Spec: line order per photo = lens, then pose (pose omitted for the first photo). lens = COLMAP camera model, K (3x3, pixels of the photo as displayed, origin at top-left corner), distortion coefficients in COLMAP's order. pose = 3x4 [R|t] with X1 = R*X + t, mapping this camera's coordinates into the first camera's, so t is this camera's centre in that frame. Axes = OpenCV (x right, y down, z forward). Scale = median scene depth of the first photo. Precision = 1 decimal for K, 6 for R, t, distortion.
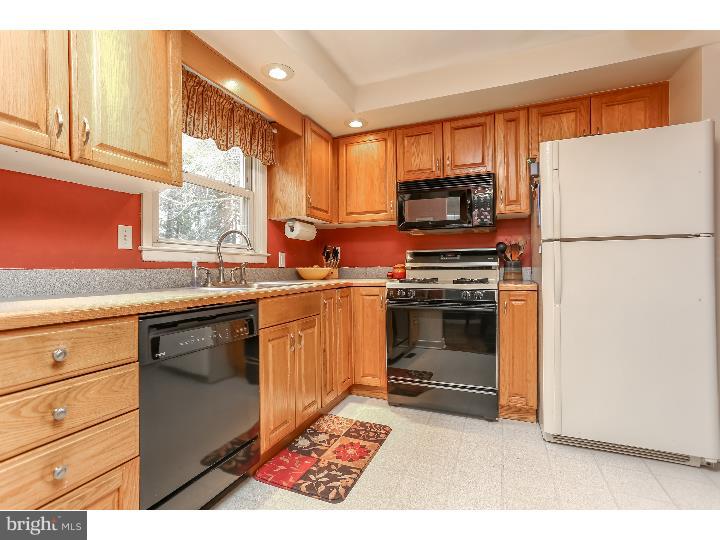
lens RADIAL K [[347.5, 0, 358.1], [0, 347.5, 266.3], [0, 0, 1]] dist [-0.003019, -0.000322]
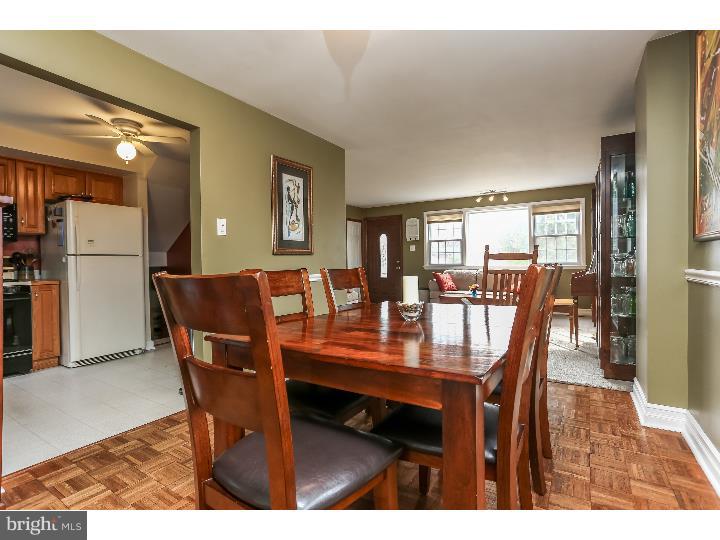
lens RADIAL K [[357.5, 0, 360.0], [0, 357.5, 270.0], [0, 0, 1]] dist [0.000259, 0.000810]
pose [[0.165499, -0.010204, 0.986157, -0.848635], [0.007658, 0.999930, 0.009062, -0.002542], [-0.986180, 0.006053, 0.165565, -0.636065]]
